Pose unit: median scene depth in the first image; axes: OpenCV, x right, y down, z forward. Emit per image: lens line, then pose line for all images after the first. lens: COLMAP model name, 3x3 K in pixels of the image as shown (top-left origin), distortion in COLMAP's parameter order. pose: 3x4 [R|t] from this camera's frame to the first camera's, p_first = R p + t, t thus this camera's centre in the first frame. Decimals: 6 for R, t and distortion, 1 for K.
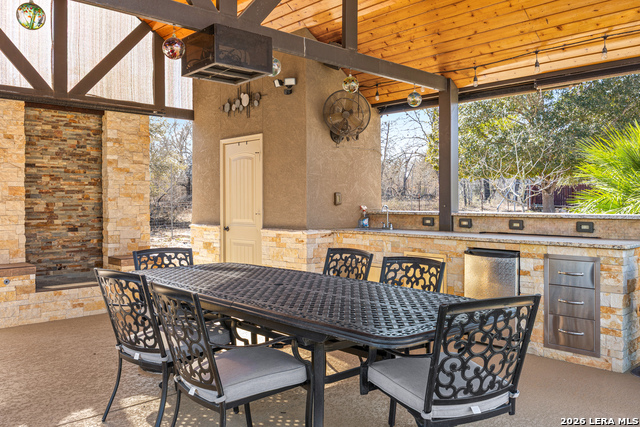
lens RADIAL K [[546.1, 0, 322.7], [0, 546.1, 209.0], [0, 0, 1]] dist [0.000327, 0.003984]
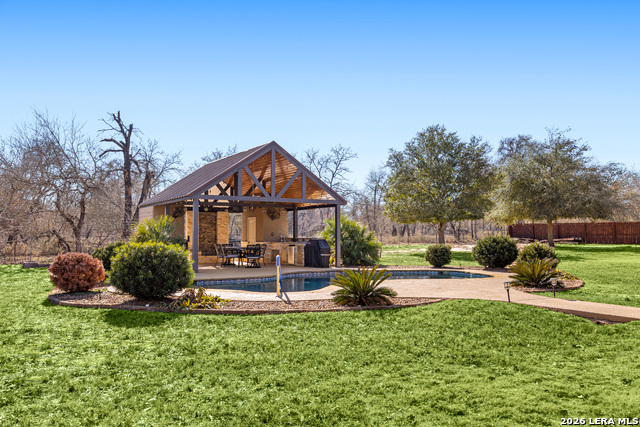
lens RADIAL K [[546.1, 0, 318.9], [0, 546.1, 214.8], [0, 0, 1]] dist [0.000327, 0.003984]
pose [[0.976956, -0.010412, -0.213189, 1.135070], [-0.000671, 0.998655, -0.051847, 0.045466], [0.213442, 0.050796, 0.975634, -2.631377]]
